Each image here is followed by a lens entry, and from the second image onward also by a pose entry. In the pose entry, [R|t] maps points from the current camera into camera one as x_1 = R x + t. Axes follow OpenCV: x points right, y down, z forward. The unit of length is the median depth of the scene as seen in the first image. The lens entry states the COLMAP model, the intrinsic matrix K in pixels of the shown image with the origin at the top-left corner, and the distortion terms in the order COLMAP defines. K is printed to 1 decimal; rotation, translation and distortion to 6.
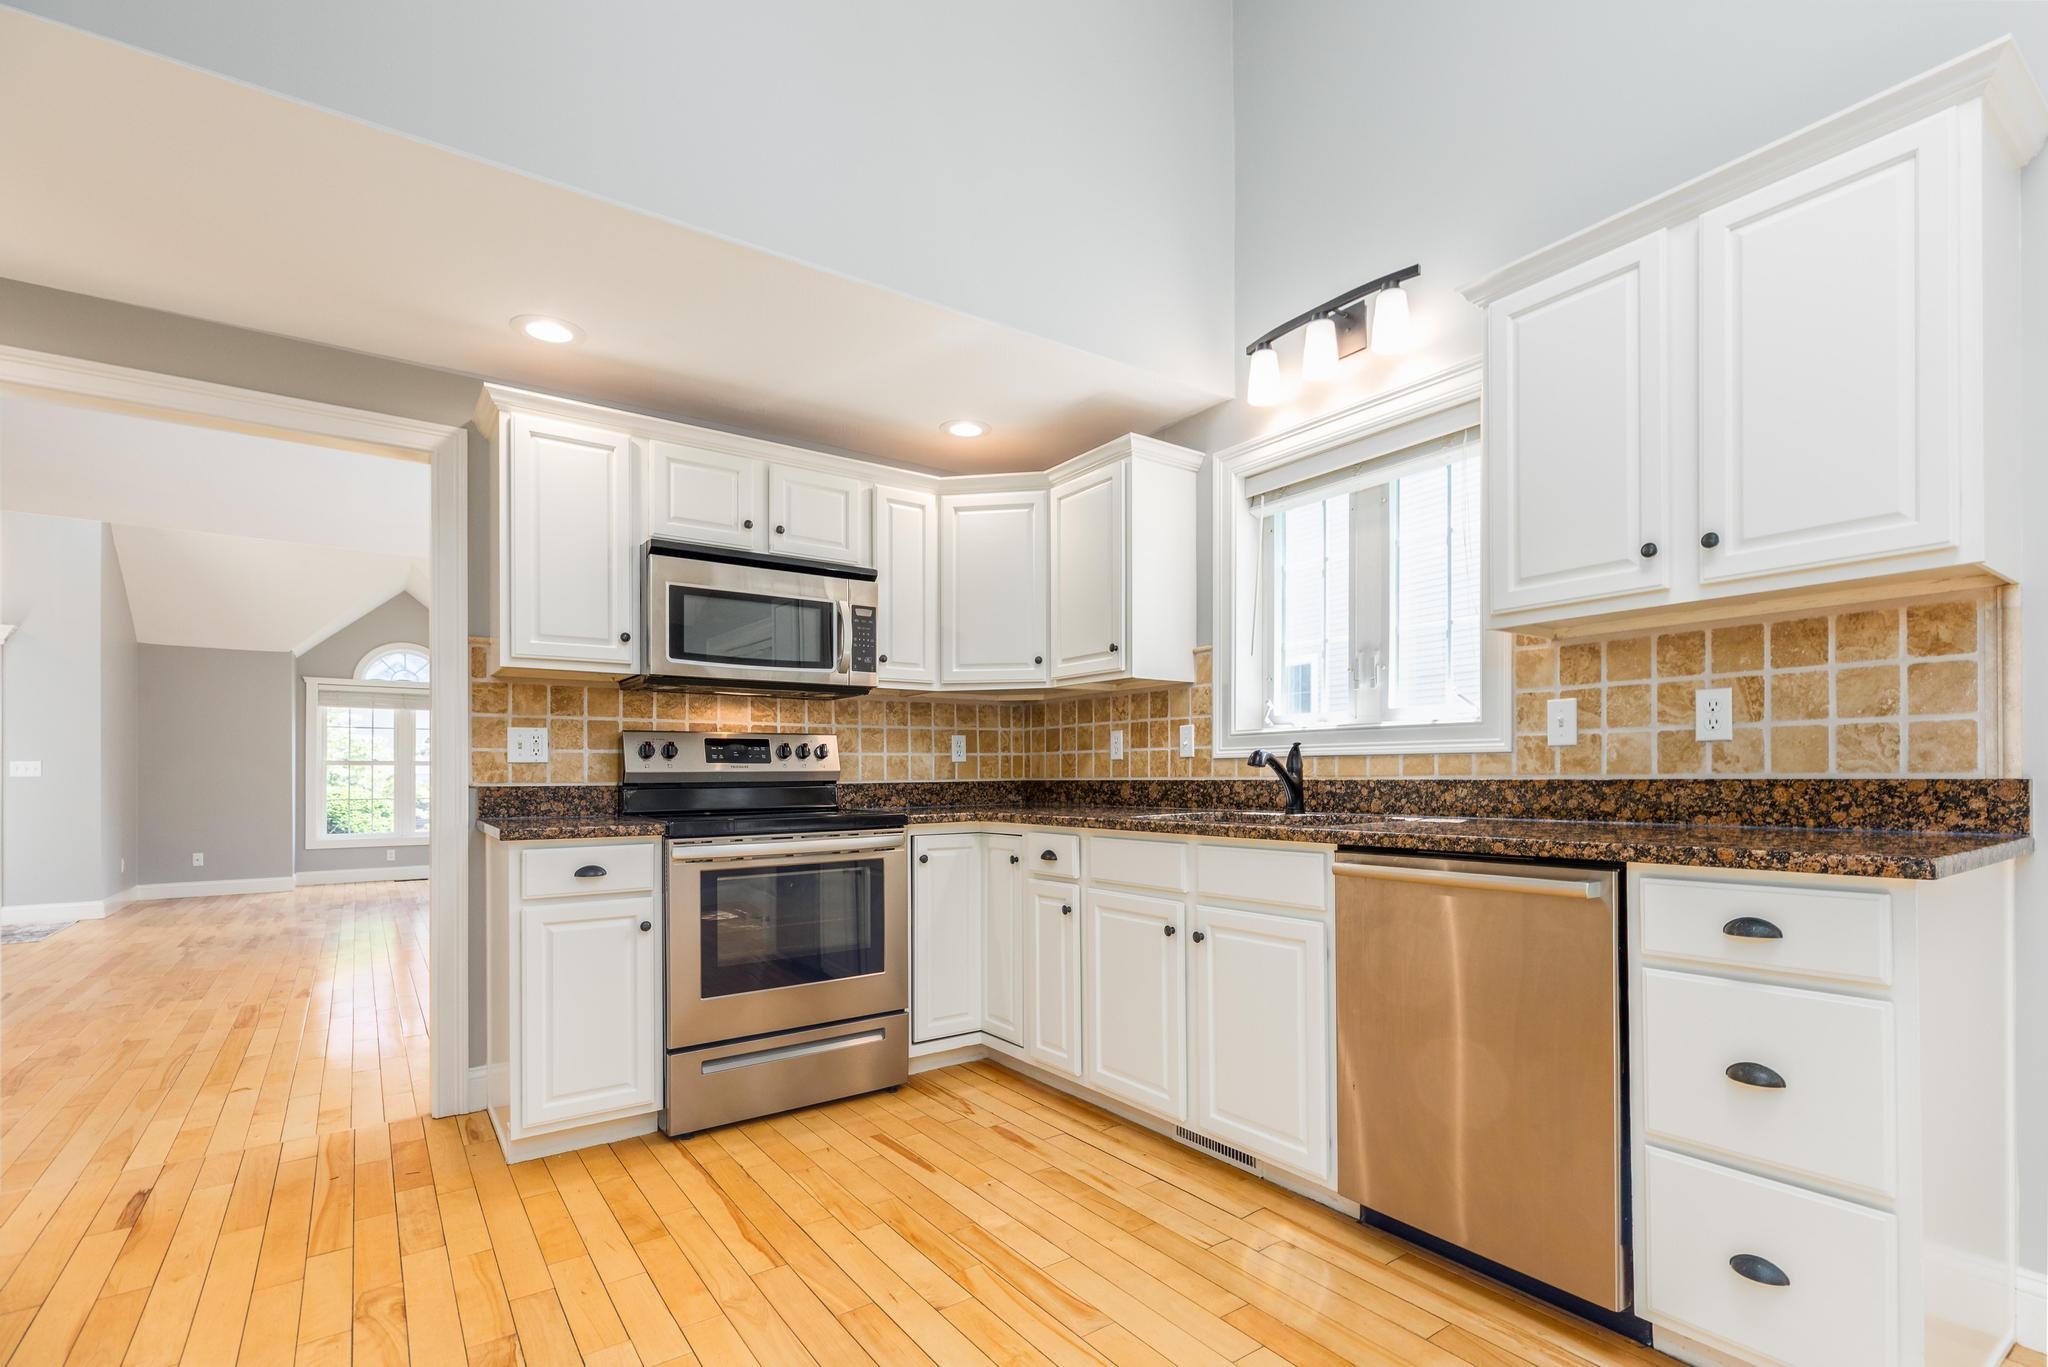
lens RADIAL K [[943.0, 0, 1035.5], [0, 943.0, 768.3], [0, 0, 1]] dist [-0.000169, -0.000100]
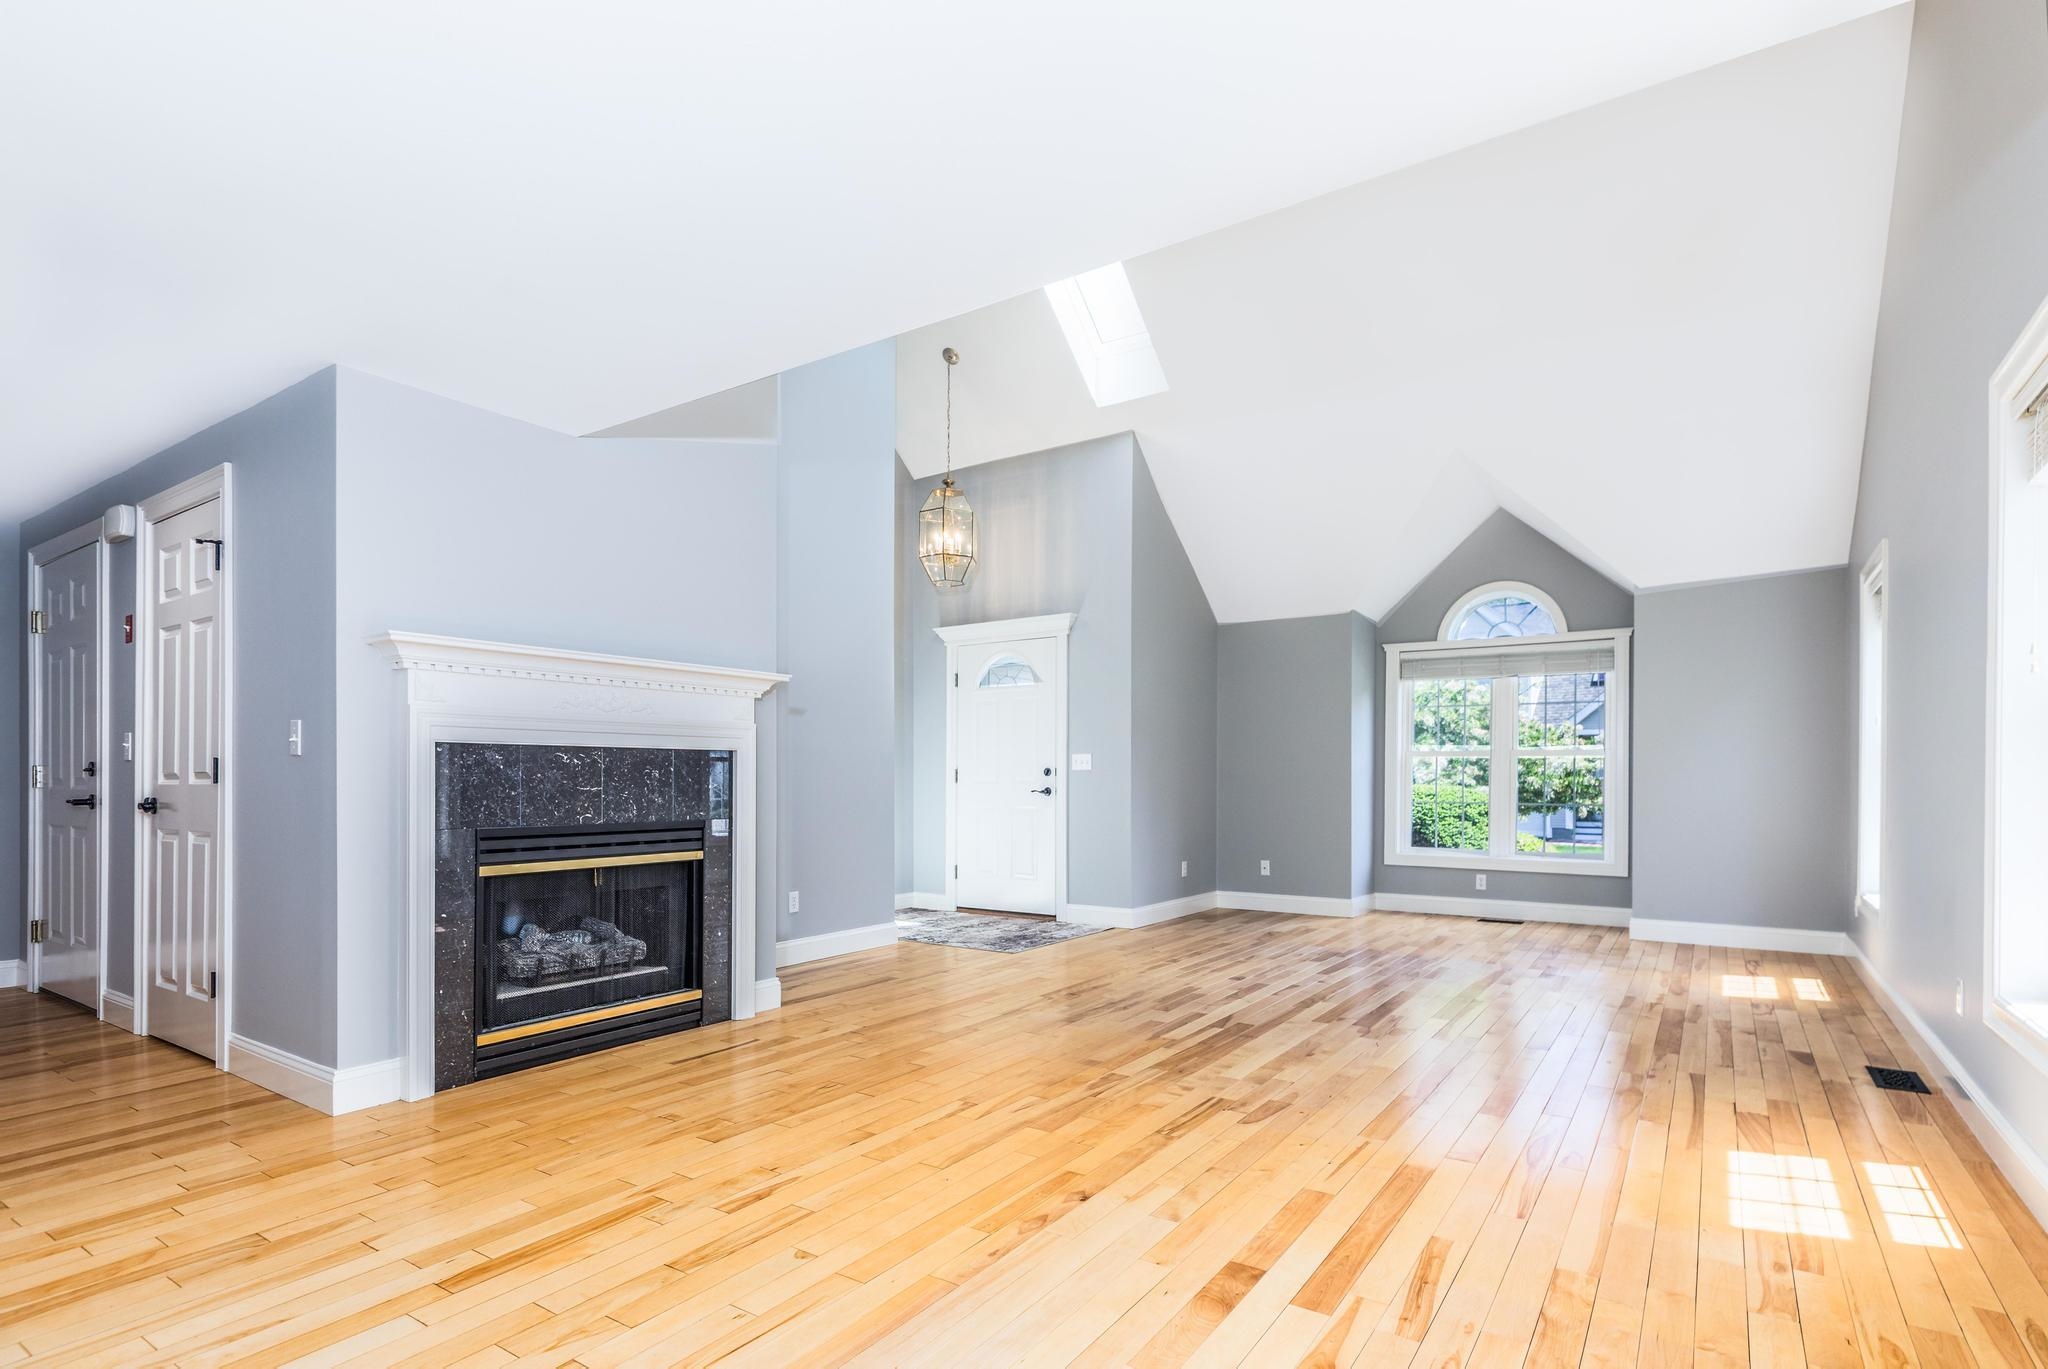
lens RADIAL K [[999.7, 0, 1062.6], [0, 999.7, 770.5], [0, 0, 1]] dist [0.002313, -0.000120]
pose [[0.369100, 0.000323, -0.929390, -0.317832], [0.005668, 0.999981, 0.002599, 0.012995], [0.929372, -0.006227, 0.369091, 1.391666]]
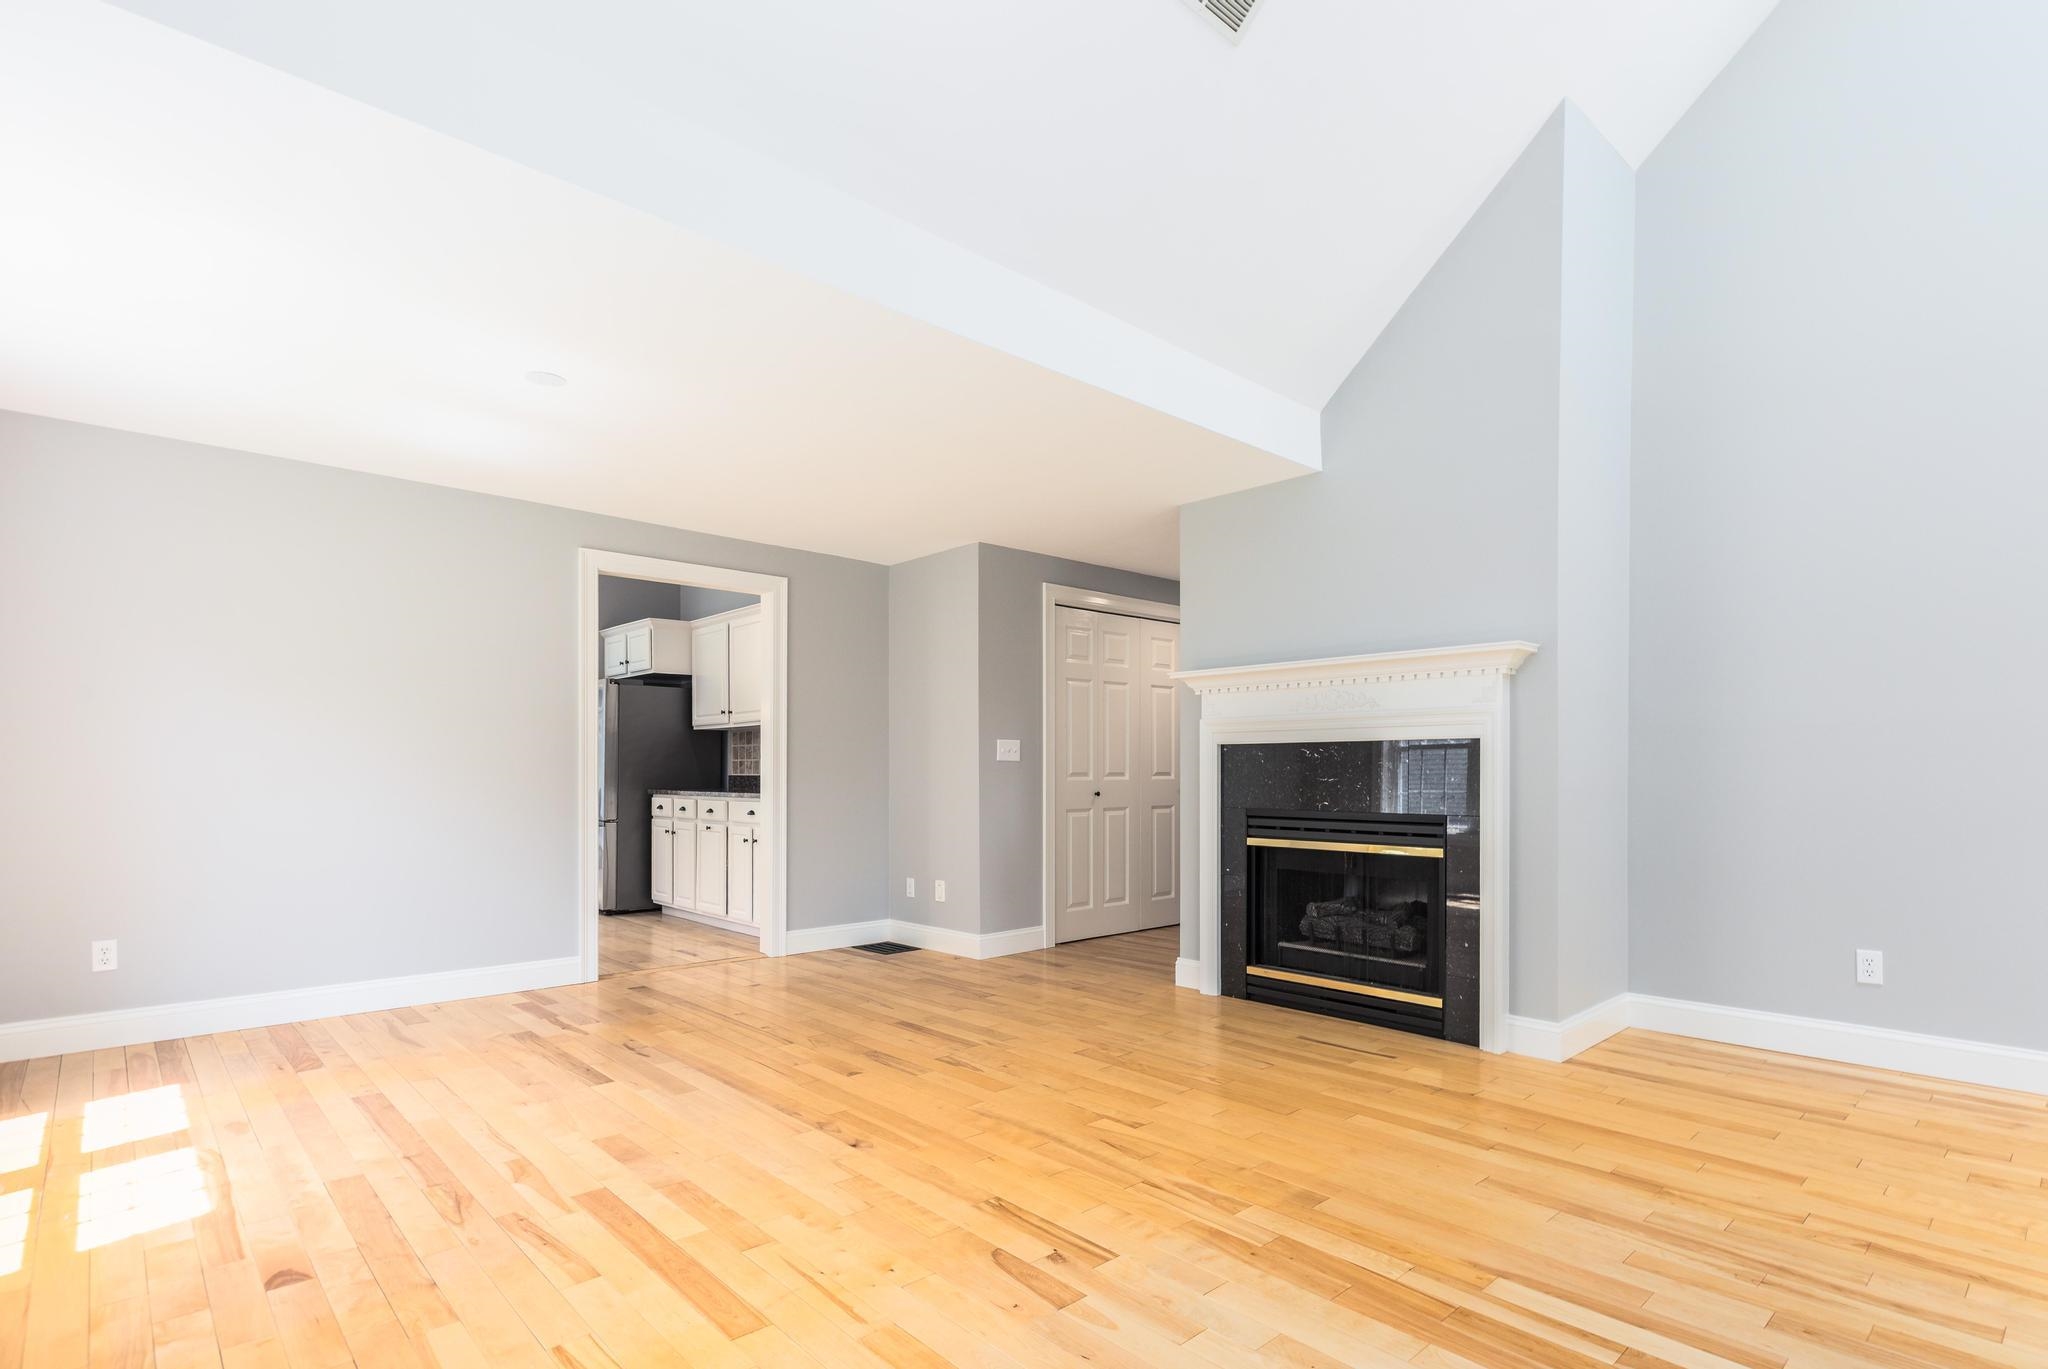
lens RADIAL K [[943.0, 0, 1007.1], [0, 943.0, 773.9], [0, 0, 1]] dist [-0.000169, -0.000100]
pose [[-0.989322, 0.007760, -0.145536, -1.039635], [0.008675, 0.999946, -0.005657, 0.030496], [0.145485, -0.006859, -0.989337, 2.512185]]
